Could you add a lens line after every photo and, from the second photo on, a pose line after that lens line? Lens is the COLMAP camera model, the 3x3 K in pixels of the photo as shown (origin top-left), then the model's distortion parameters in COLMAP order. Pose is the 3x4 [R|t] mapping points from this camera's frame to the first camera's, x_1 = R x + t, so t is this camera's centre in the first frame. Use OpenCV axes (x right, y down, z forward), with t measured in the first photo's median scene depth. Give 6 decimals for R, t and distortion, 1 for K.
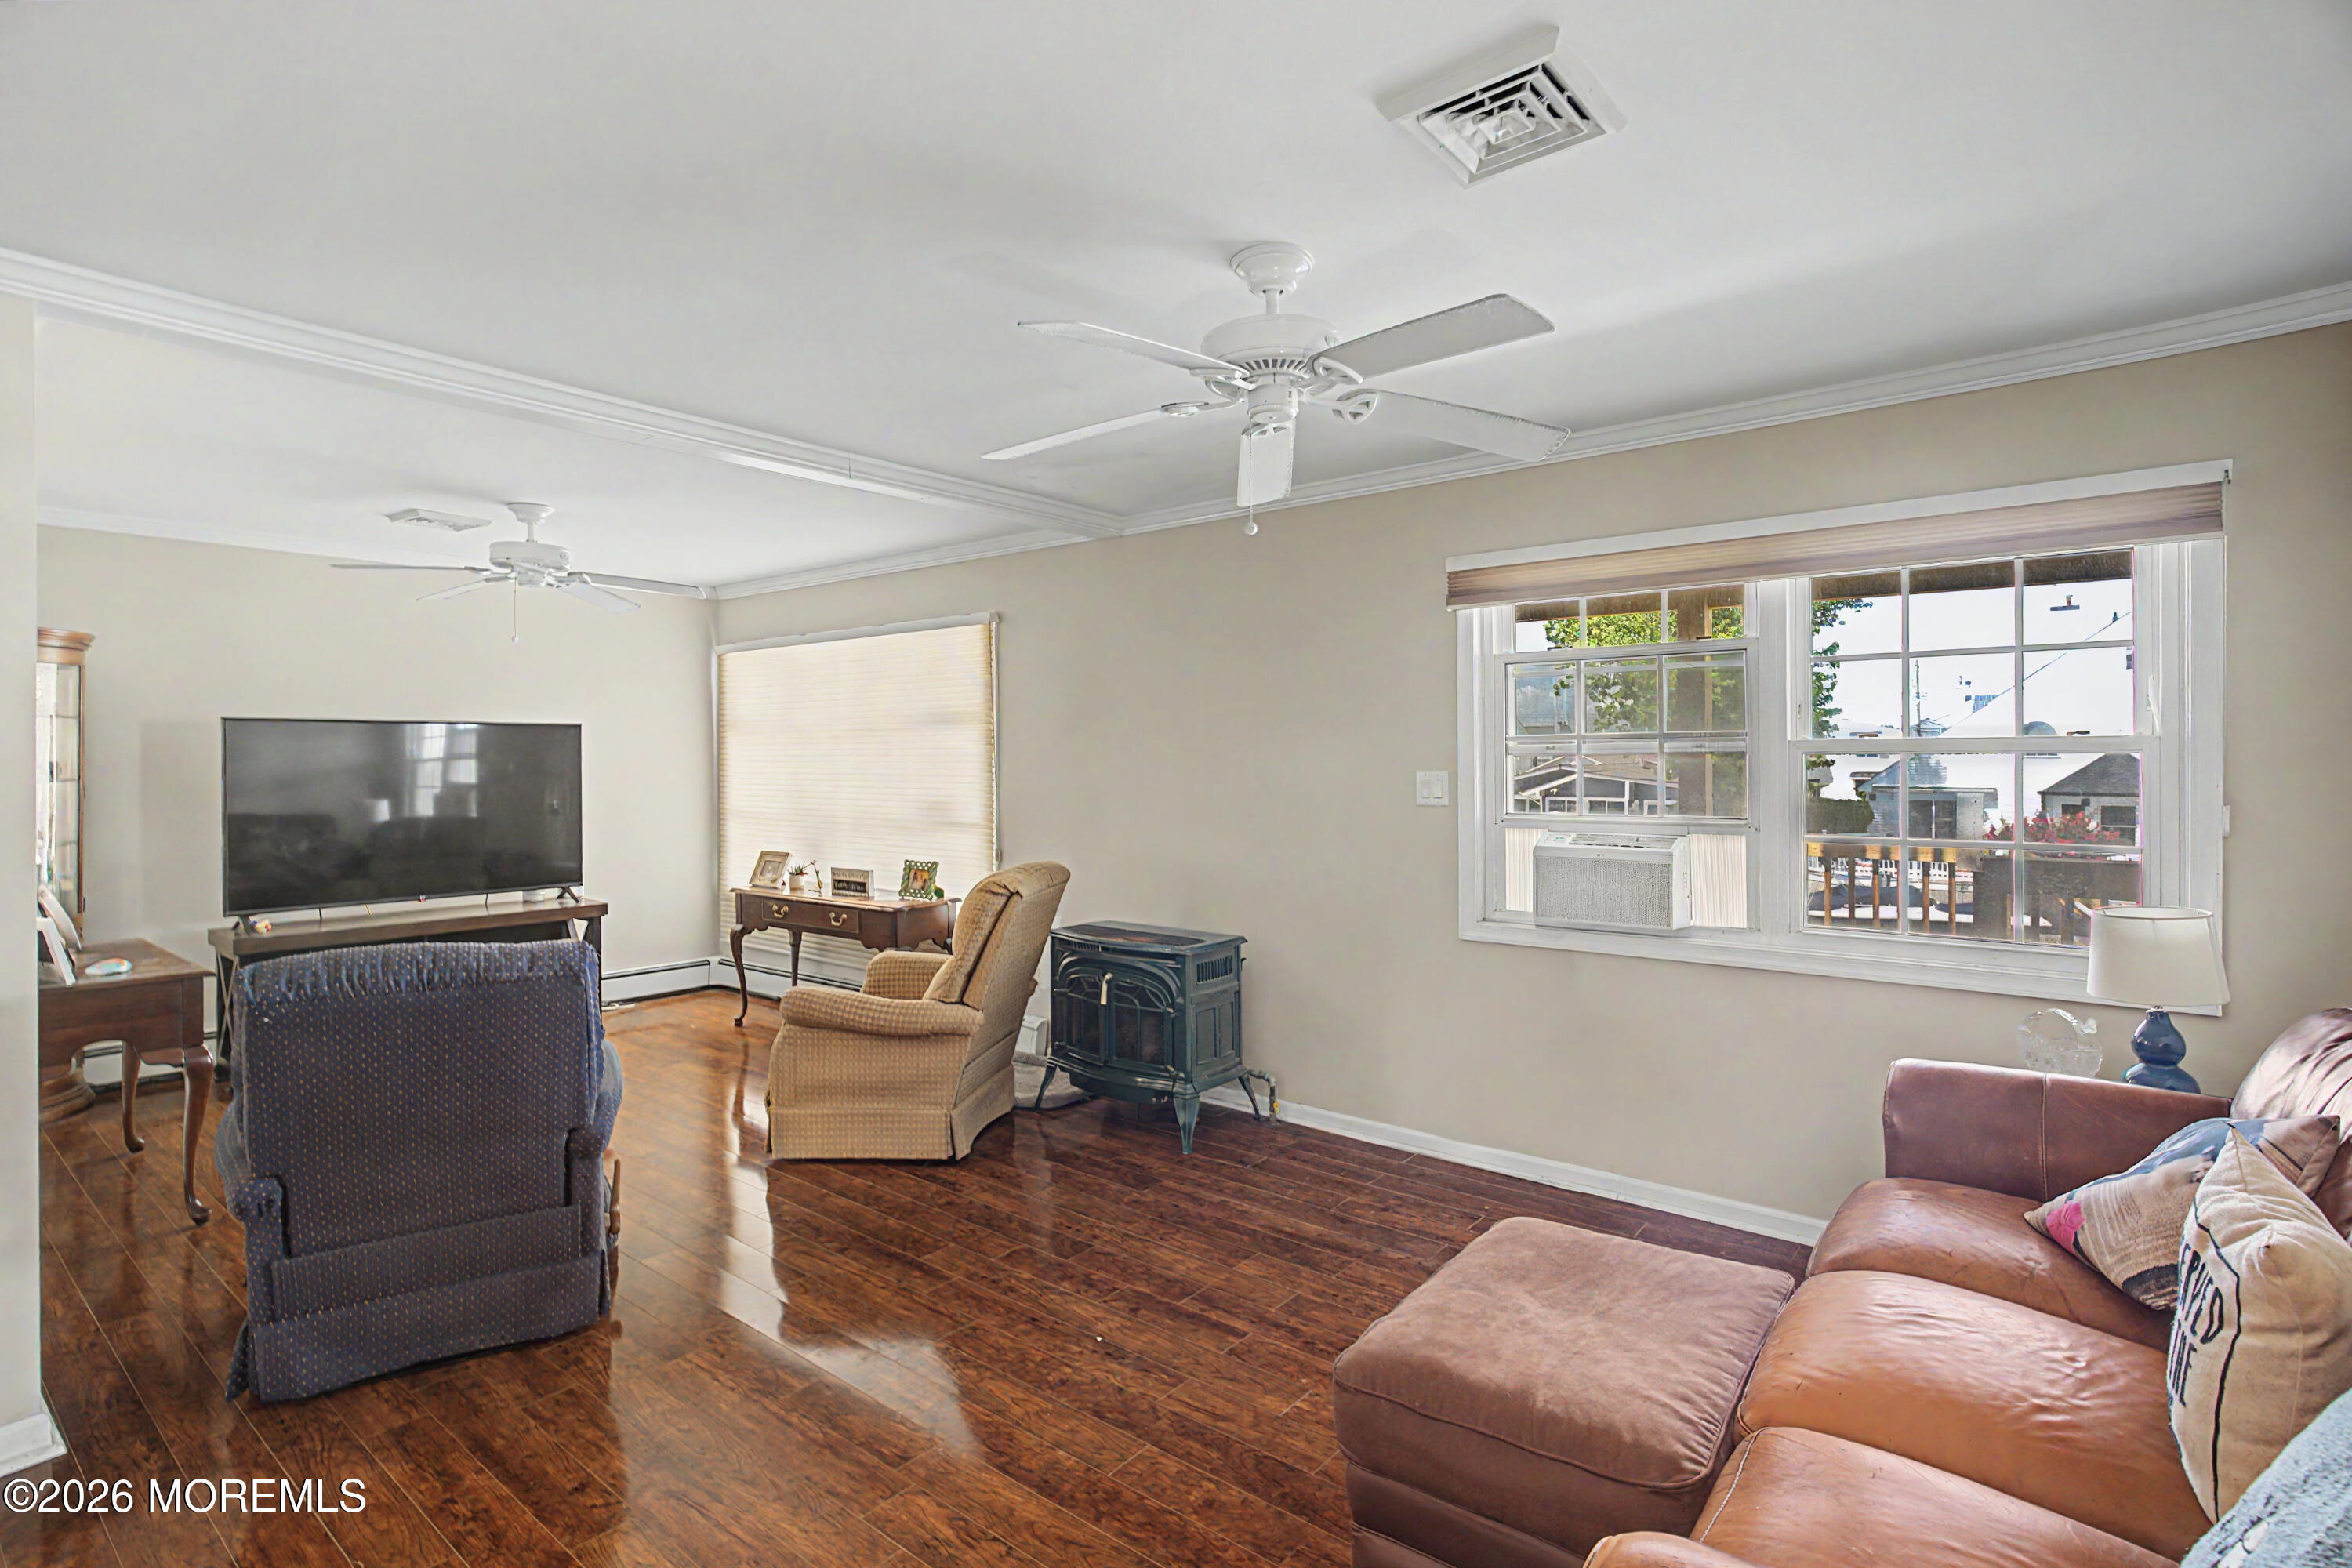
lens RADIAL K [[1144.5, 0, 1171.8], [0, 1144.5, 768.3], [0, 0, 1]] dist [0.005533, 0.000040]
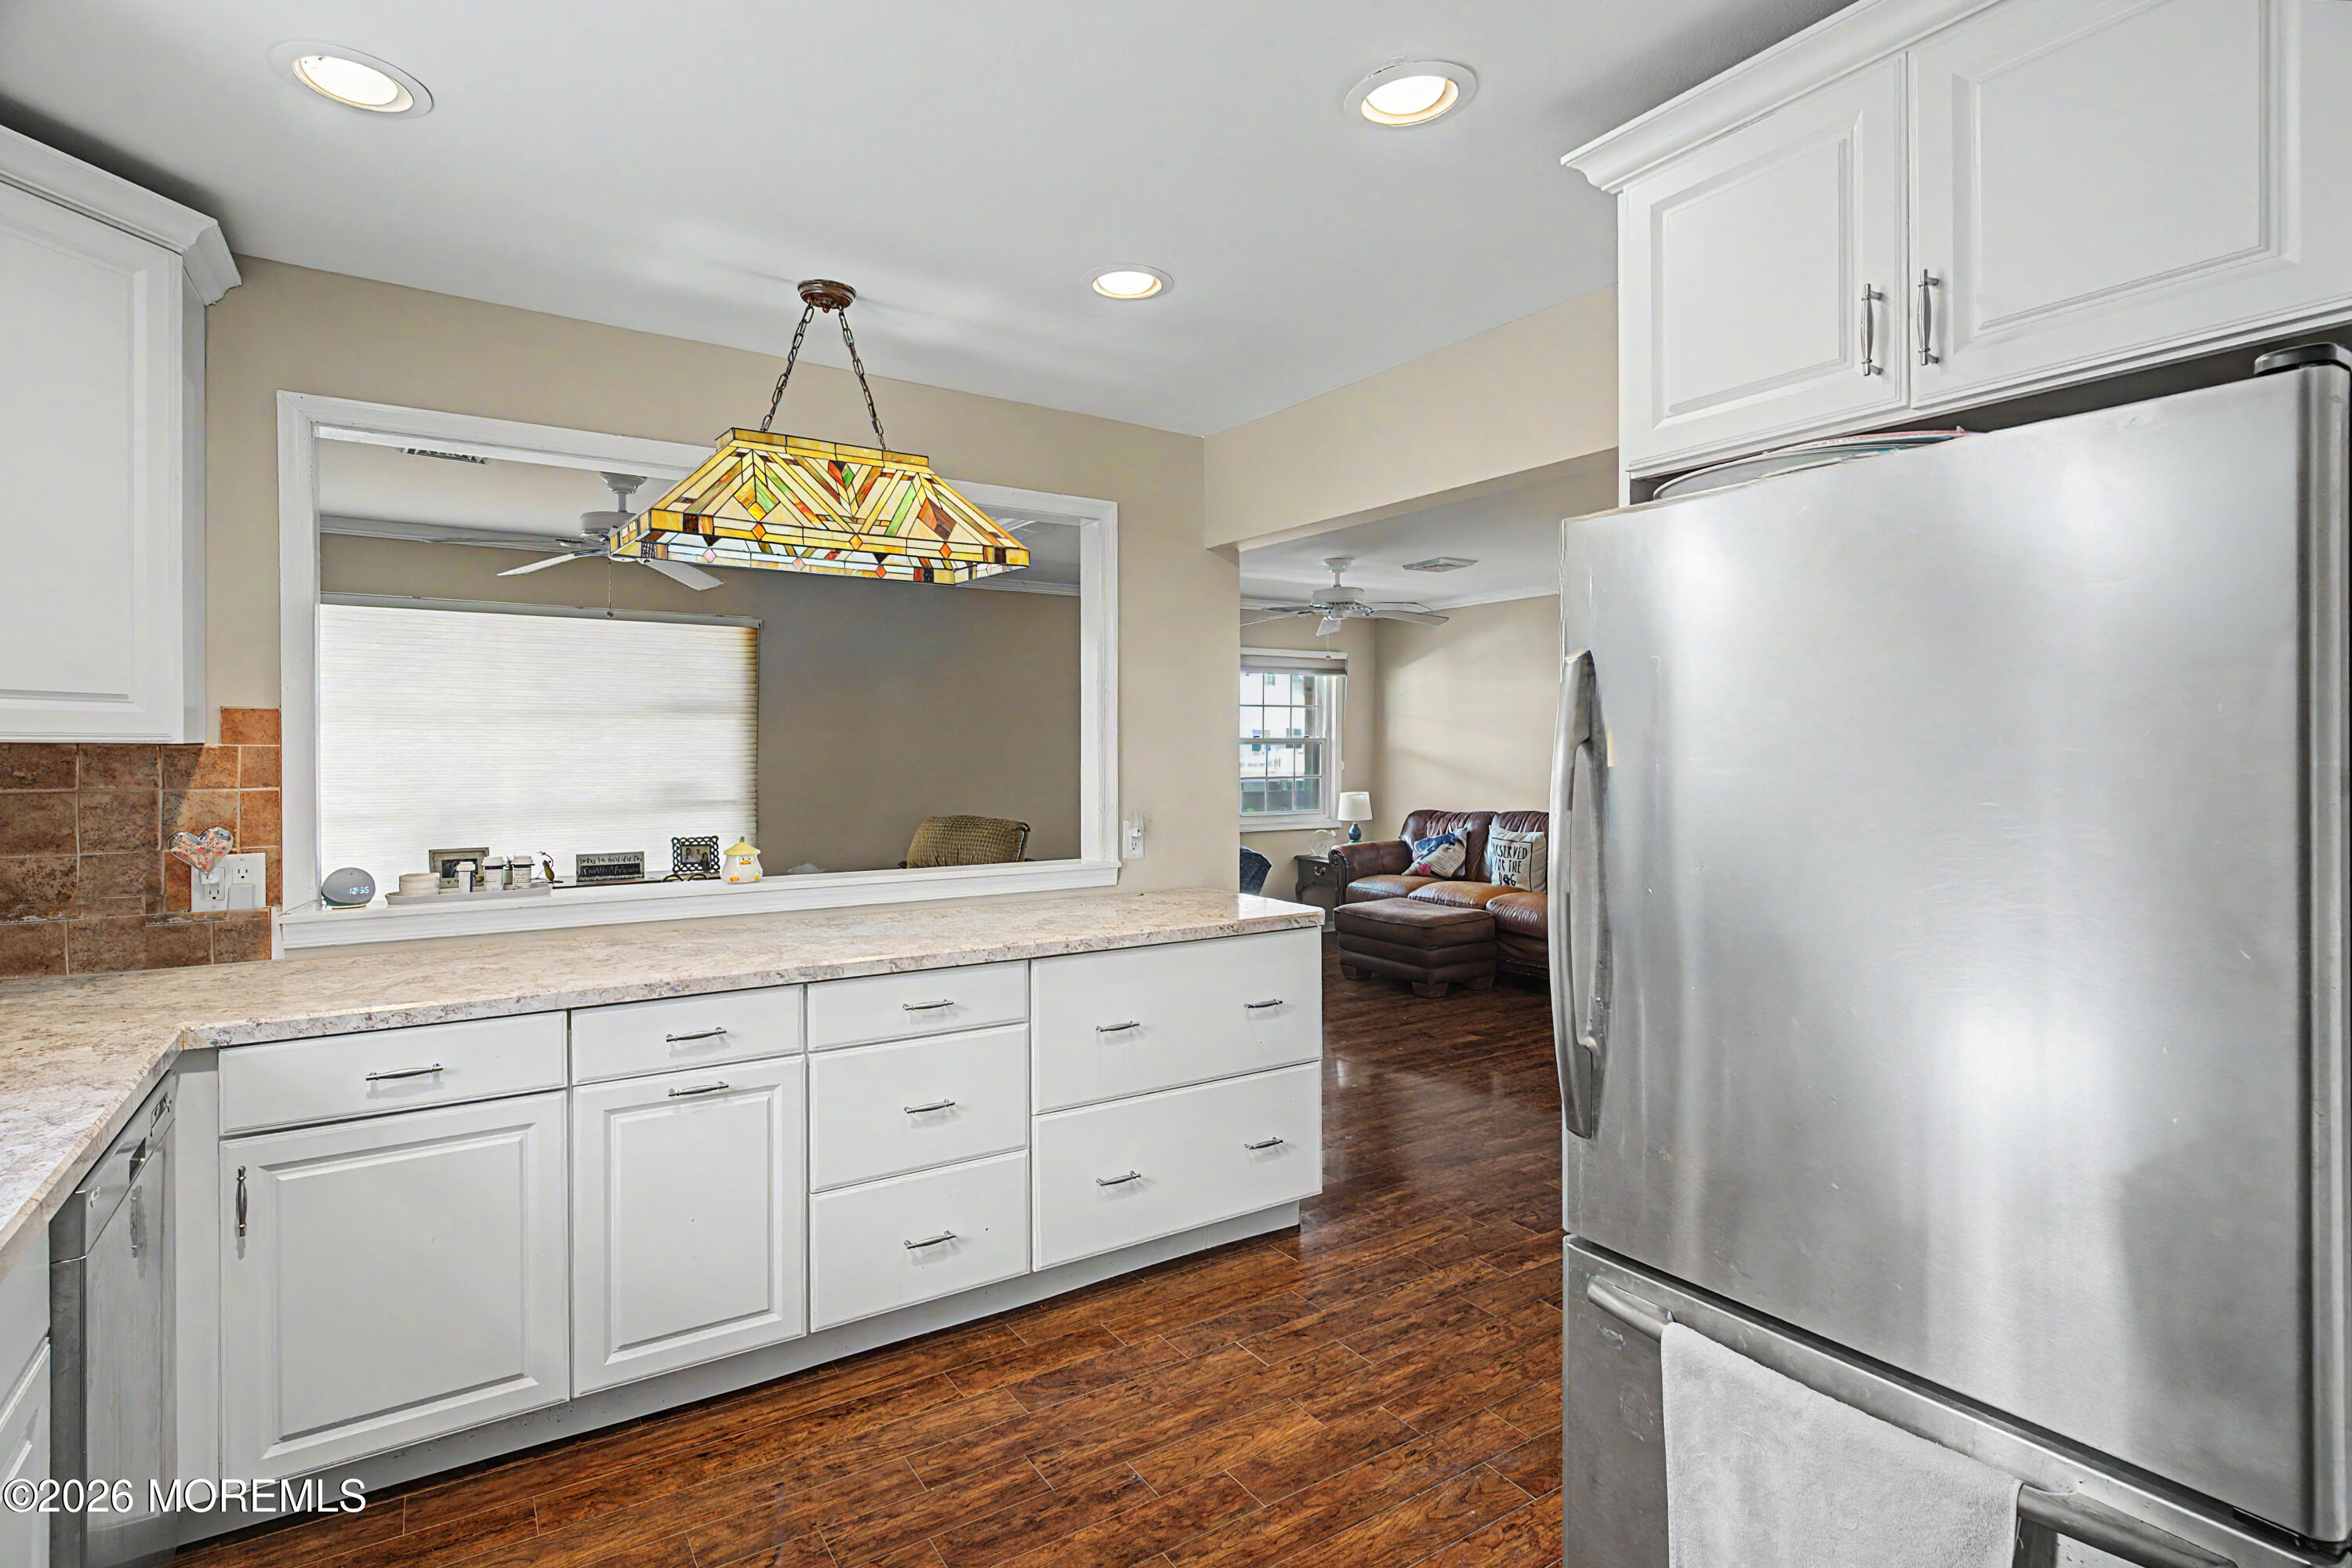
lens RADIAL K [[1144.5, 0, 1161.7], [0, 1144.5, 765.0], [0, 0, 1]] dist [0.005533, 0.000040]
pose [[0.312456, -0.010315, 0.949876, -1.065281], [0.009053, 0.999928, 0.007881, 0.007262], [-0.949889, 0.006137, 0.312527, 0.227287]]
